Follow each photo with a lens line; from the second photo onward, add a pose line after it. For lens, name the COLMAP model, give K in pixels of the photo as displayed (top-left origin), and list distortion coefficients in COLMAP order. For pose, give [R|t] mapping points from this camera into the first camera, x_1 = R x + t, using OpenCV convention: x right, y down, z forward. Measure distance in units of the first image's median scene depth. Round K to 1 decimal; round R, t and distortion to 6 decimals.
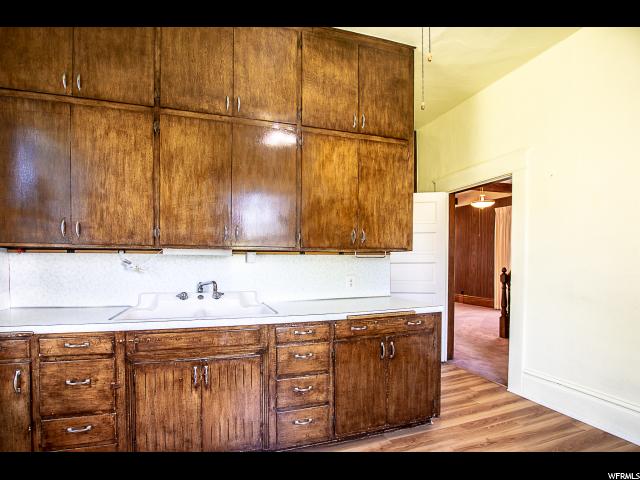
lens RADIAL K [[311.6, 0, 275.4], [0, 311.6, 262.2], [0, 0, 1]] dist [-0.025505, -0.000511]
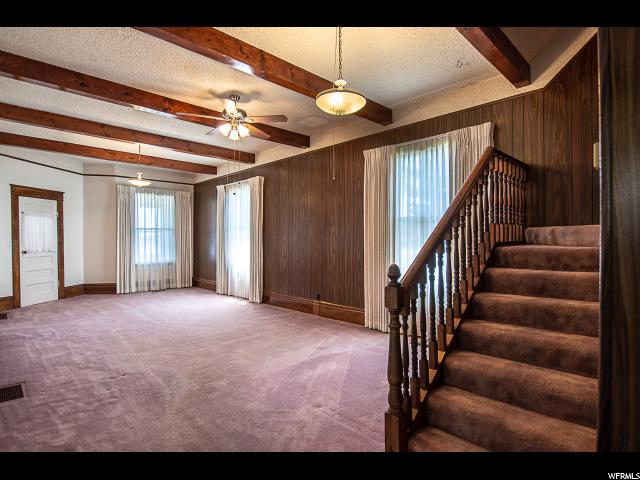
lens RADIAL K [[339.2, 0, 319.6], [0, 339.2, 239.8], [0, 0, 1]] dist [-0.013483, 0.000193]
pose [[0.877151, -0.006910, 0.480165, 0.328483], [0.011834, 0.999904, -0.007228, -0.006450], [-0.480068, 0.012023, 0.877149, 0.473234]]
